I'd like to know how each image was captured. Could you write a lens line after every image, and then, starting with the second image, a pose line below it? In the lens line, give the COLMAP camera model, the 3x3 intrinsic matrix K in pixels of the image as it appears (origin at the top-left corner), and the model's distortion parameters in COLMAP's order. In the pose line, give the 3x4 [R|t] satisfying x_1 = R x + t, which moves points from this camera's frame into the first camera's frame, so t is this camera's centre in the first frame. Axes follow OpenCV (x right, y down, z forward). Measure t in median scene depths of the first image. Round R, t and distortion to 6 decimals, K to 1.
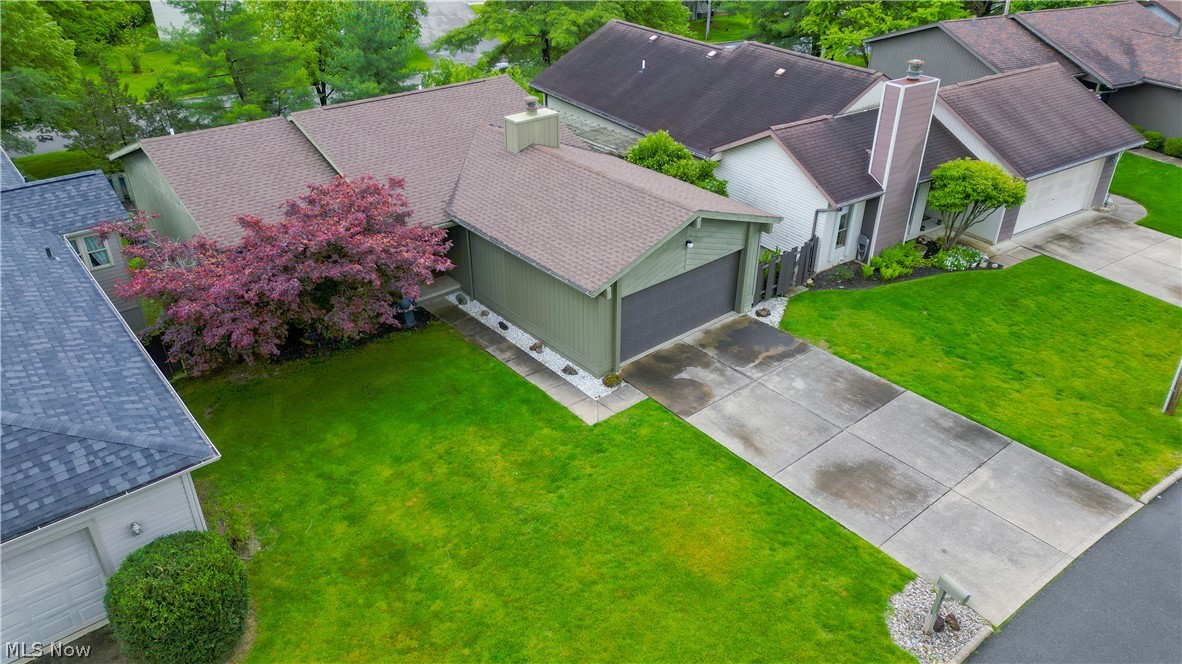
lens RADIAL K [[817.3, 0, 590.5], [0, 817.3, 323.0], [0, 0, 1]] dist [0.097130, -0.105533]
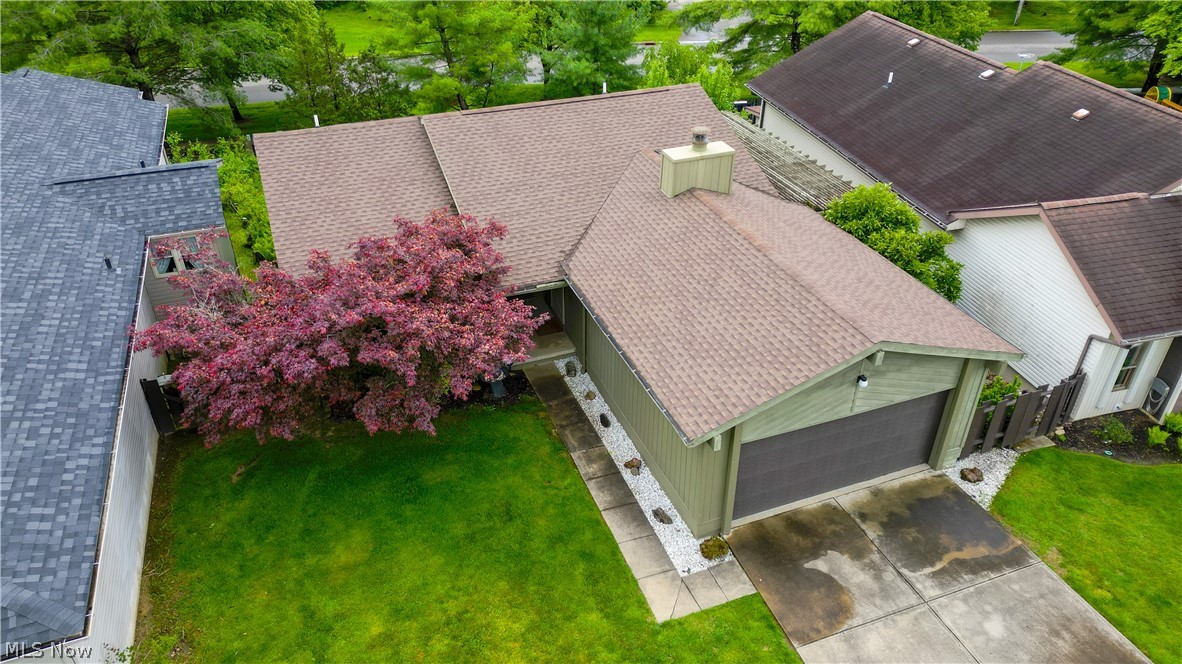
lens RADIAL K [[817.3, 0, 590.5], [0, 817.3, 323.0], [0, 0, 1]] dist [0.097130, -0.105533]
pose [[0.944882, 0.177566, -0.275077, 0.076031], [-0.163546, 0.983810, 0.073288, -0.138445], [0.283637, -0.024261, 0.958625, 0.235562]]
